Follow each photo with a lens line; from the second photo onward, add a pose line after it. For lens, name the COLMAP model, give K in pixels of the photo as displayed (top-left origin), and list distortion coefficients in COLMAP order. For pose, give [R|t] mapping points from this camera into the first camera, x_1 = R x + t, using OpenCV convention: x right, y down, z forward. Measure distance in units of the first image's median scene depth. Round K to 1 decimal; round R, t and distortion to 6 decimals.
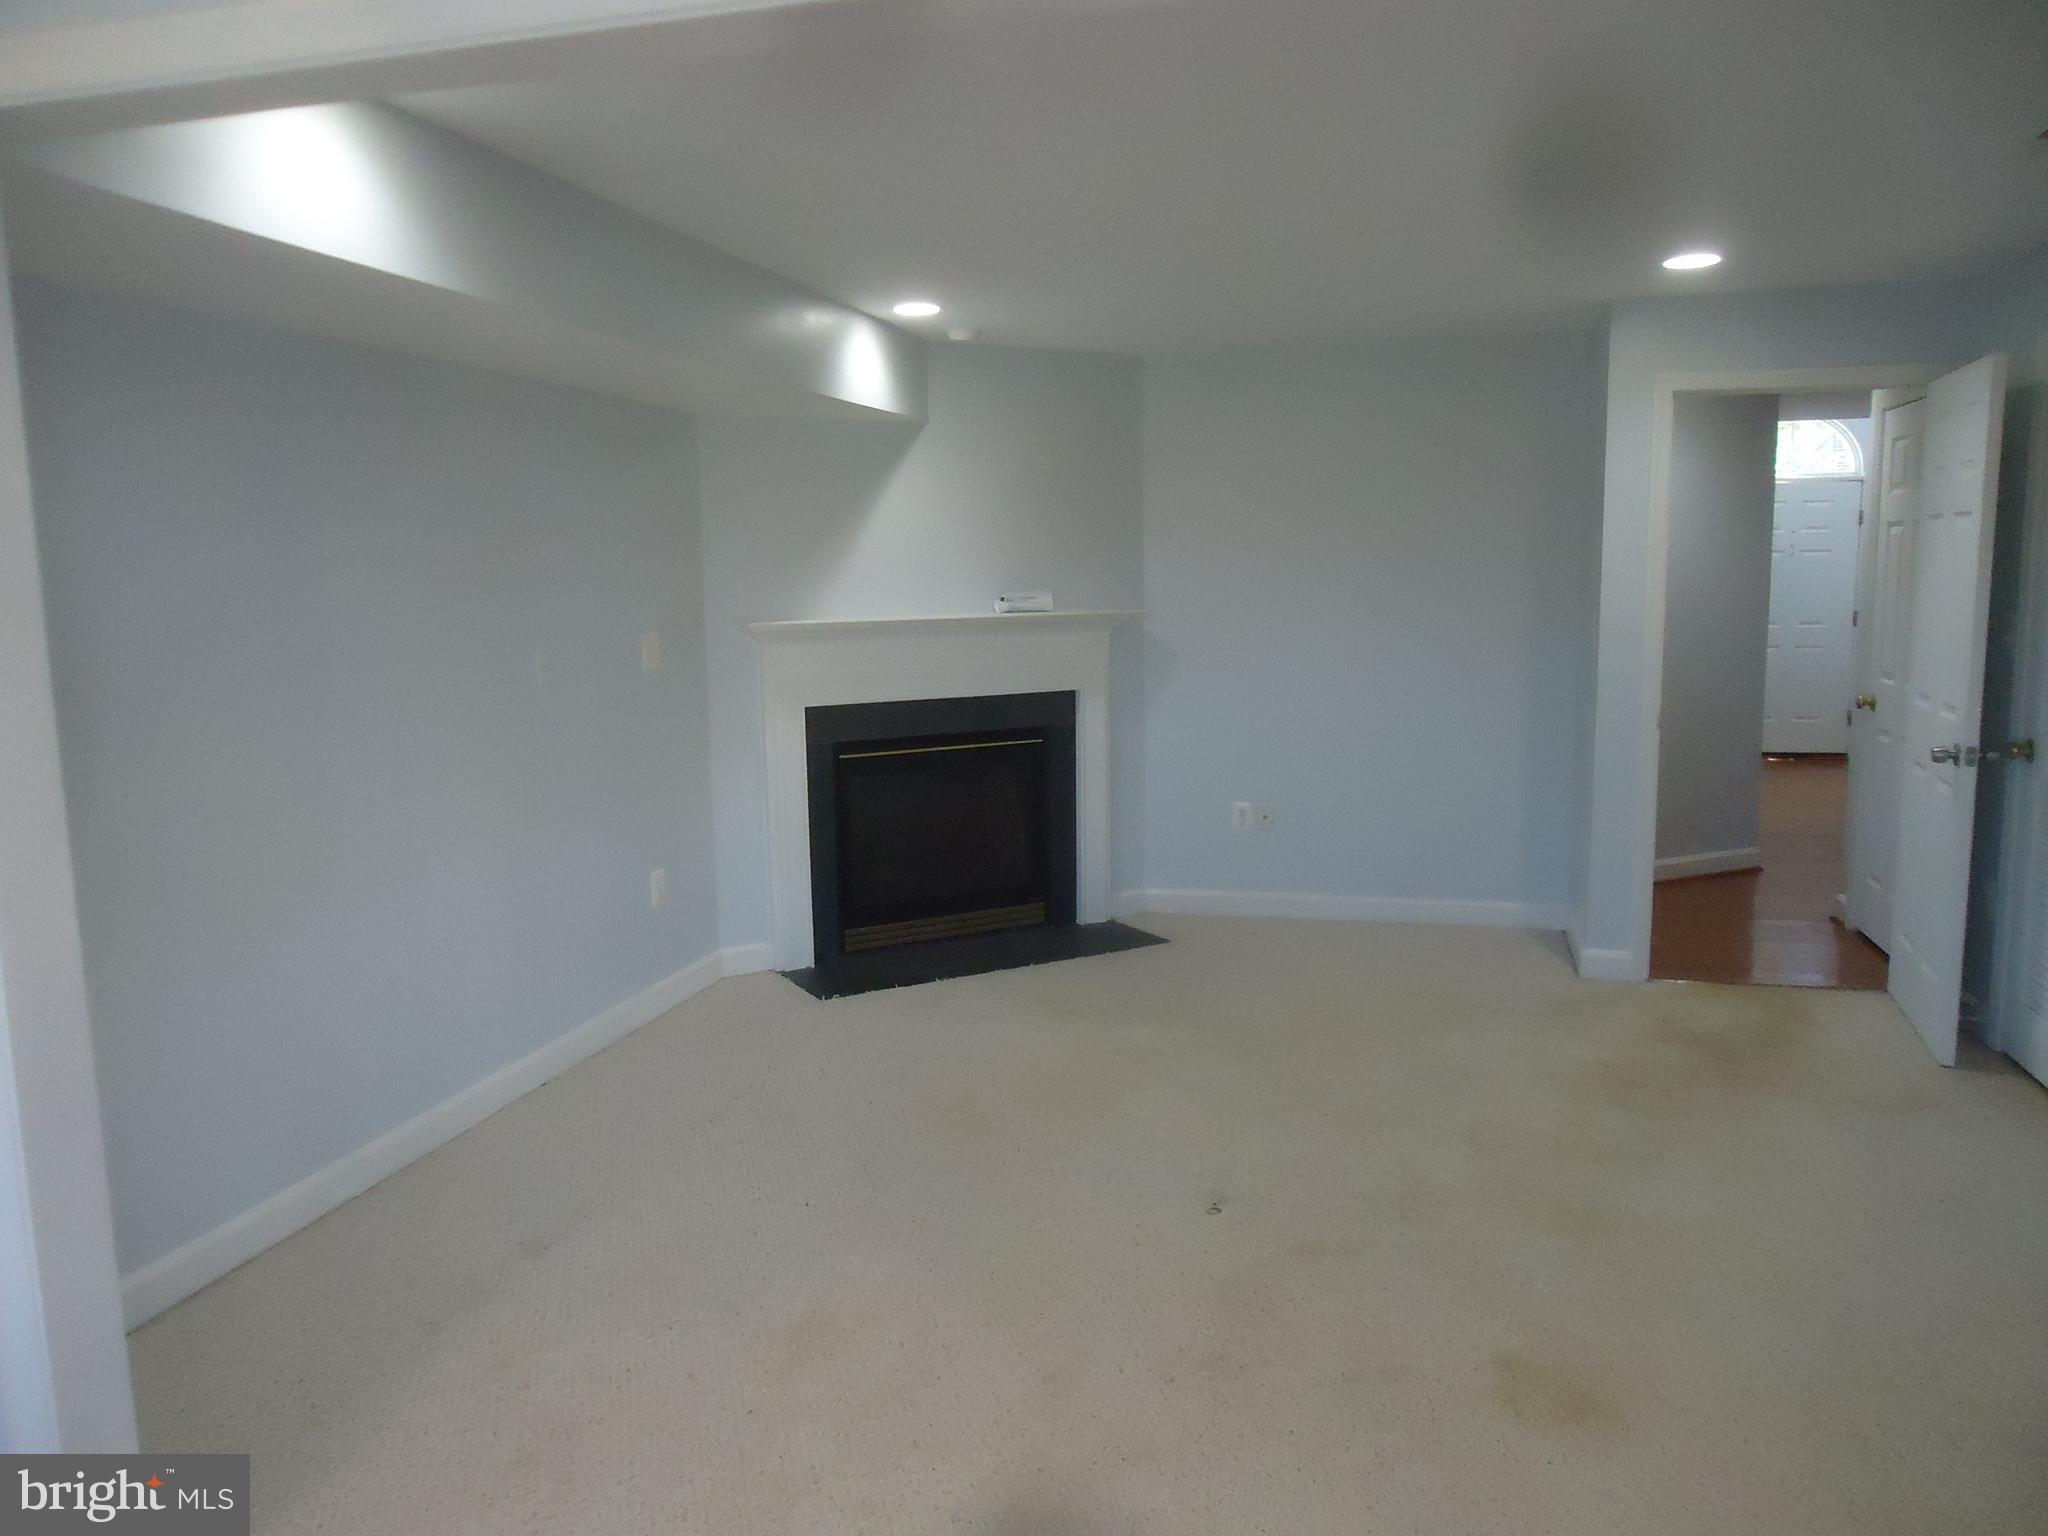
lens RADIAL K [[1455.9, 0, 1029.7], [0, 1455.9, 770.9], [0, 0, 1]] dist [-0.021153, 0.001518]
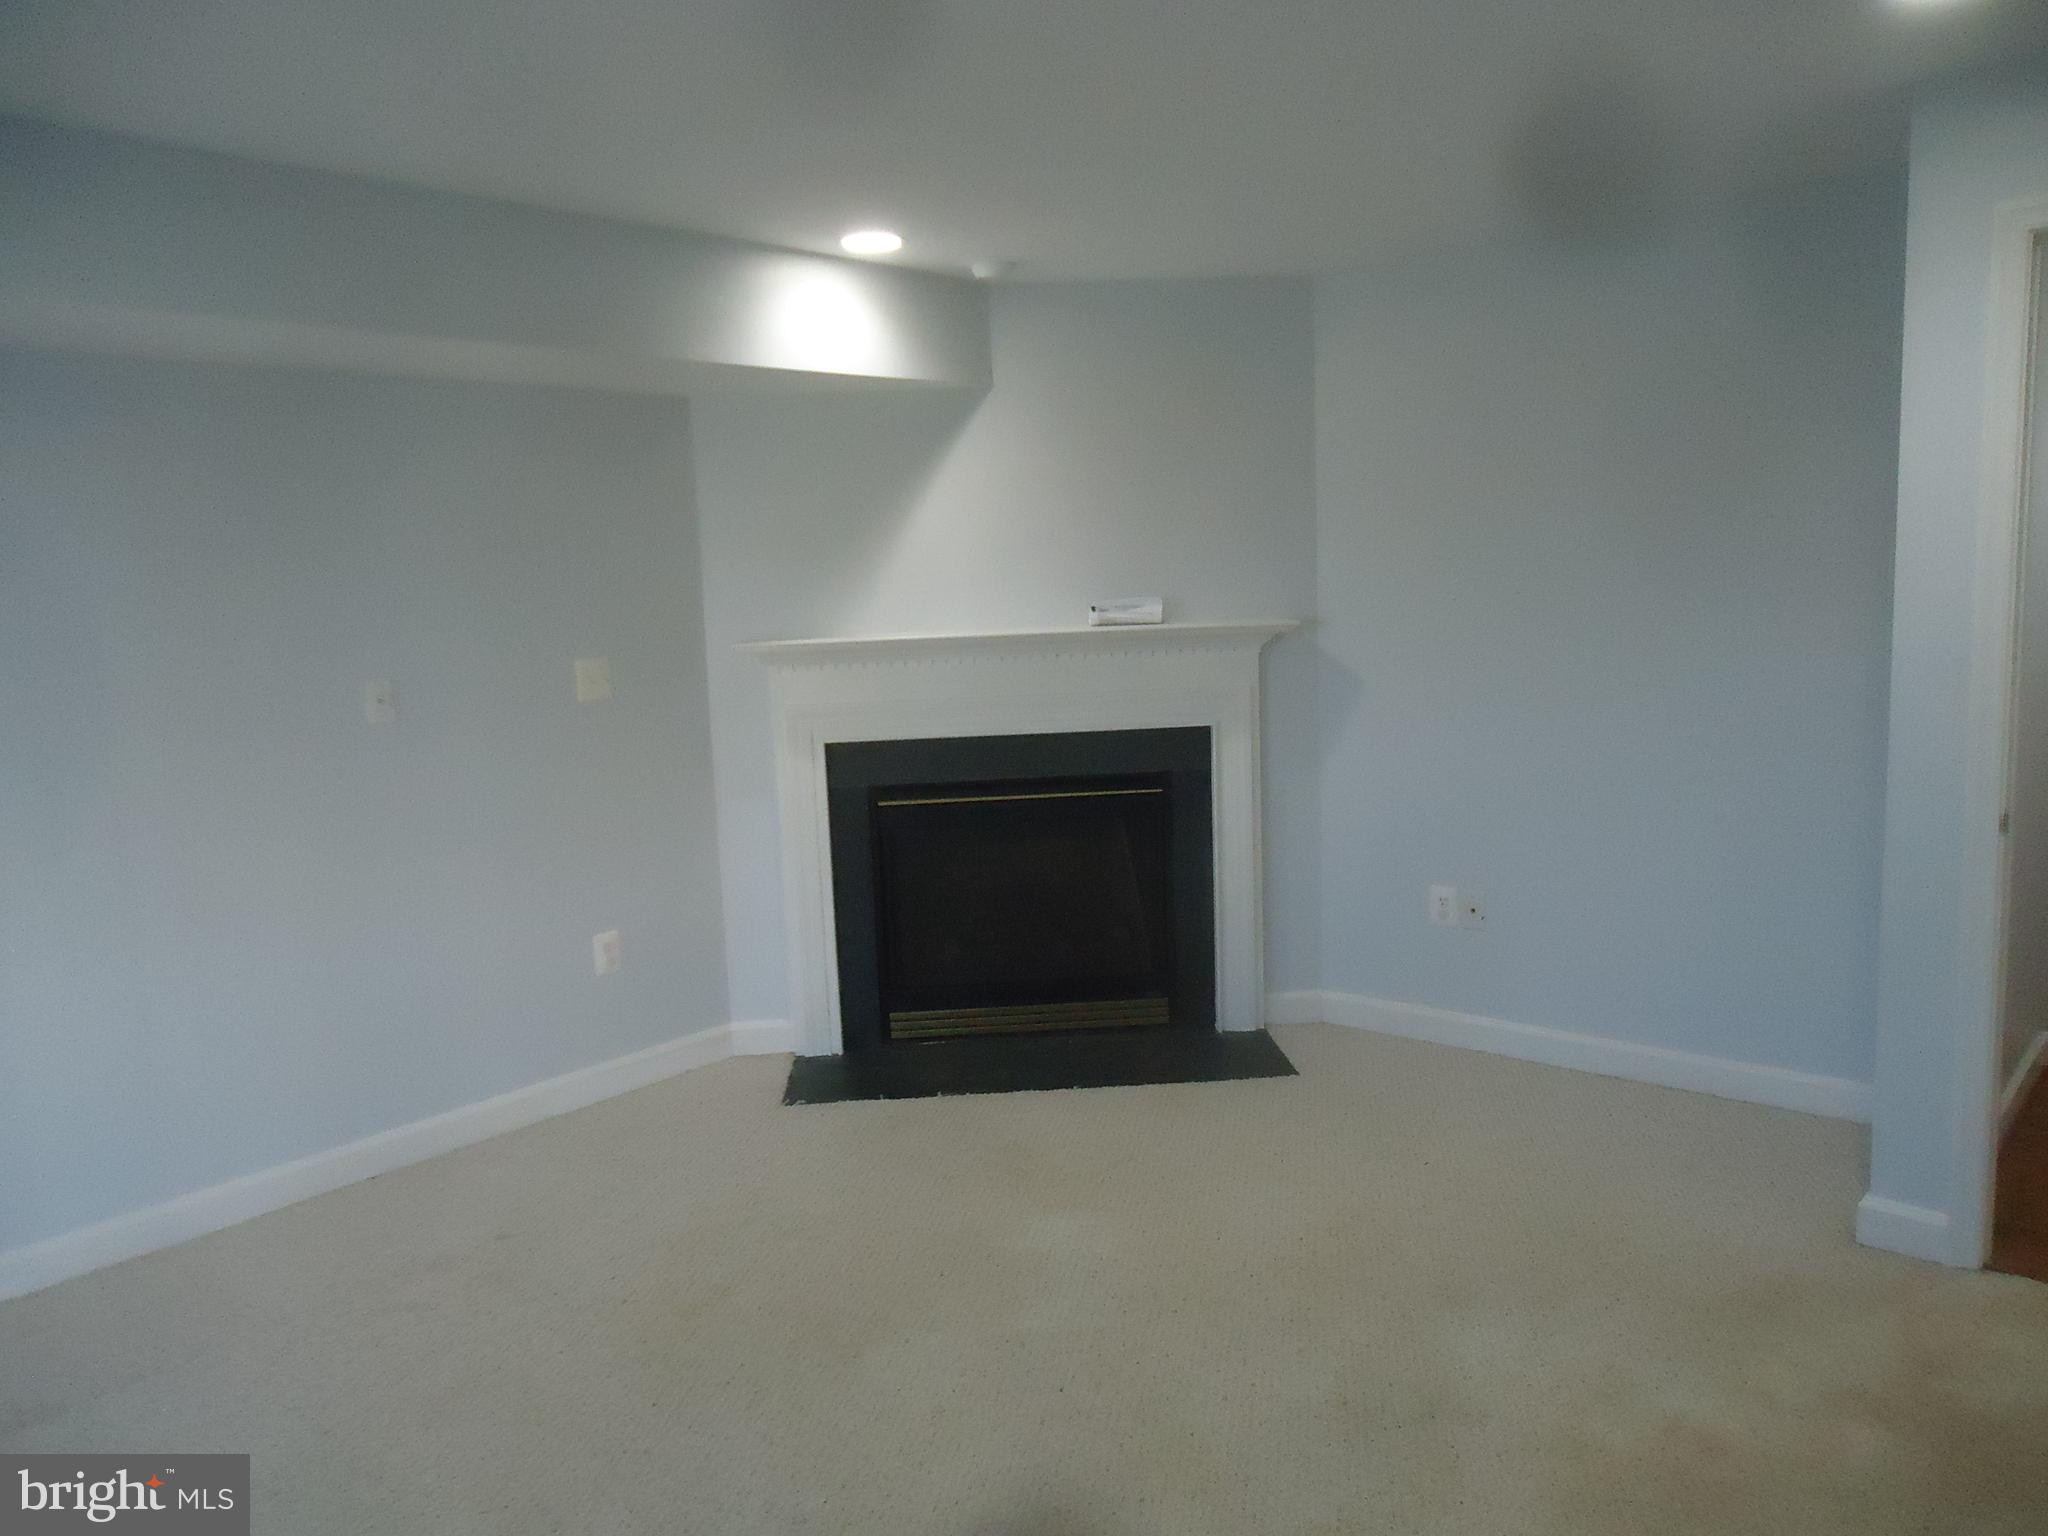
lens RADIAL K [[1455.9, 0, 1020.9], [0, 1455.9, 764.4], [0, 0, 1]] dist [-0.021153, 0.001518]
pose [[0.900008, 0.036710, -0.434325, 0.290045], [-0.036426, 0.999296, 0.008979, -0.040919], [0.434349, 0.007740, 0.900711, 0.286593]]
